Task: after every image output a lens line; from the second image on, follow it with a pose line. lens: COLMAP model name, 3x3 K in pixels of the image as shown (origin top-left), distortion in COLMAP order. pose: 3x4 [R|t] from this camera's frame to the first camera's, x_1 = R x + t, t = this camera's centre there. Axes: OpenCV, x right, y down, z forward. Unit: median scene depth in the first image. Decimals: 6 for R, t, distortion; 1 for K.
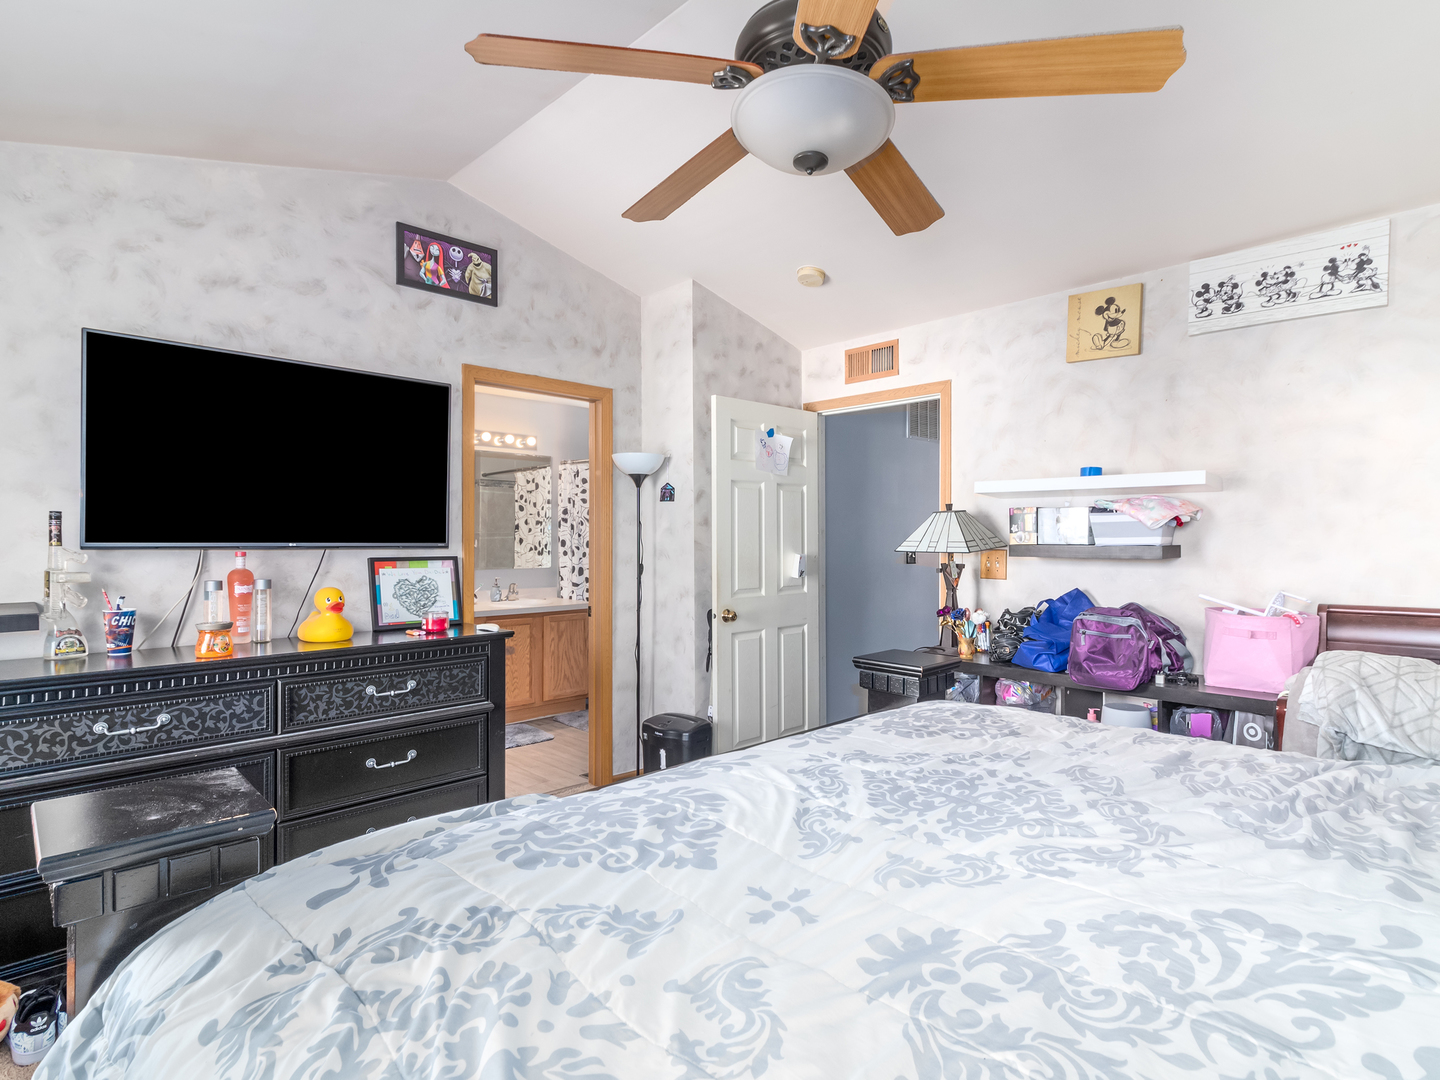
lens RADIAL K [[758.7, 0, 720.0], [0, 758.7, 540.0], [0, 0, 1]] dist [-0.000645, -0.000141]
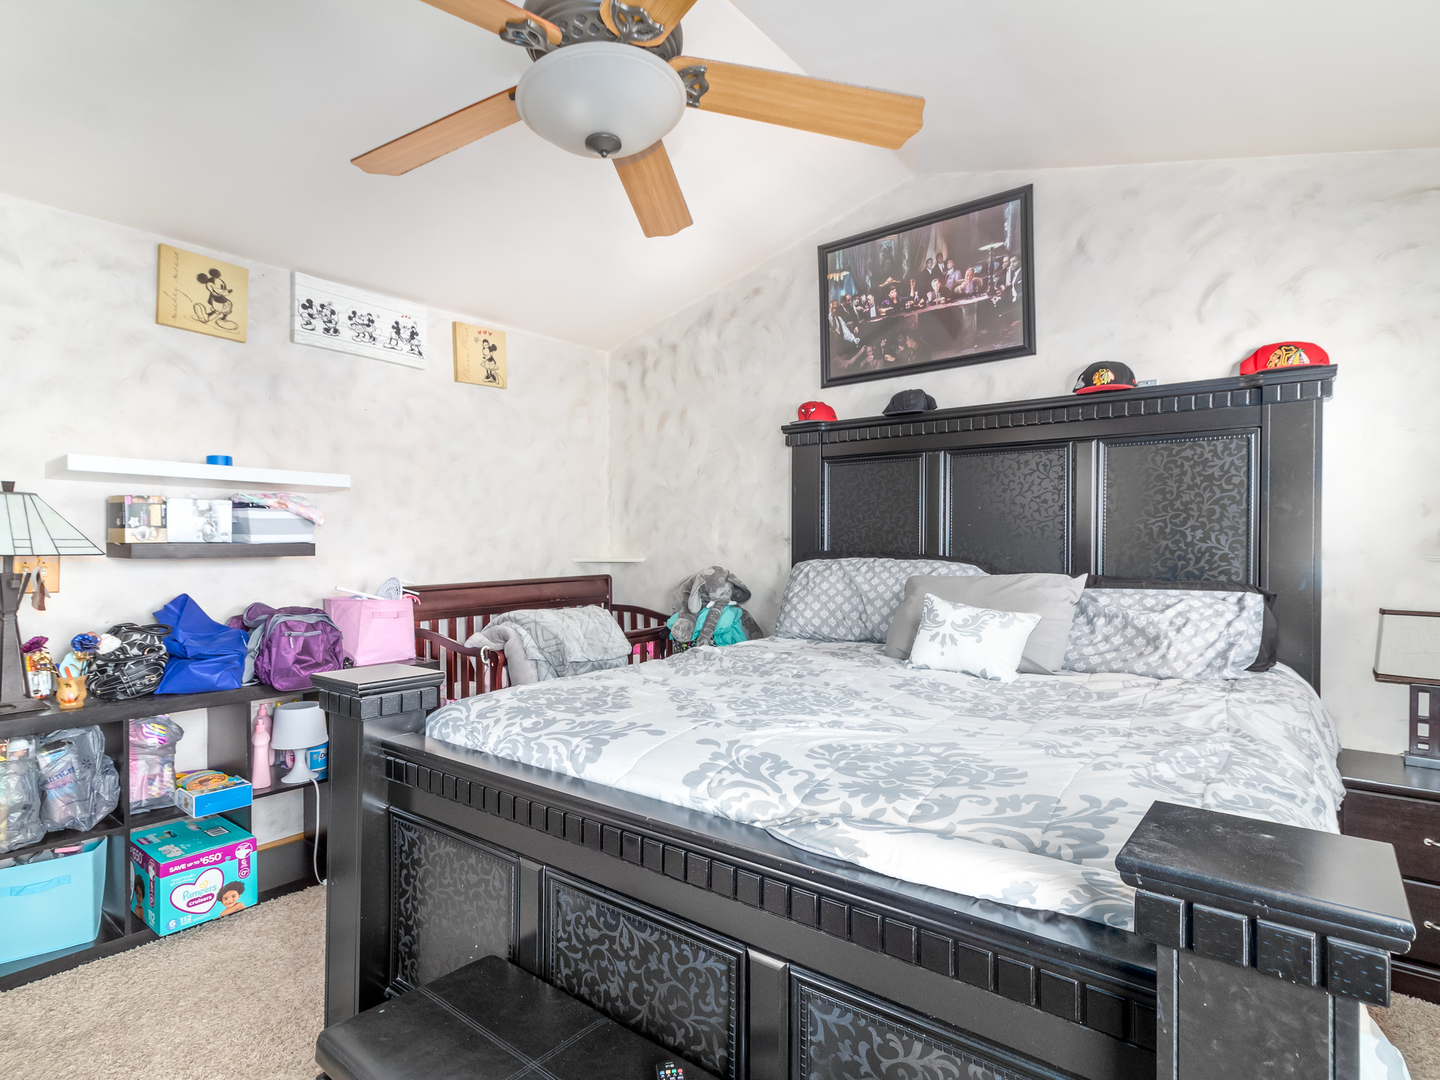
lens RADIAL K [[758.7, 0, 720.0], [0, 758.7, 540.0], [0, 0, 1]] dist [-0.000645, -0.000141]
pose [[-0.142779, 0.002618, 0.989751, -0.515864], [0.002656, 0.999994, -0.002262, 0.007190], [-0.989751, 0.002306, -0.142785, 0.591780]]
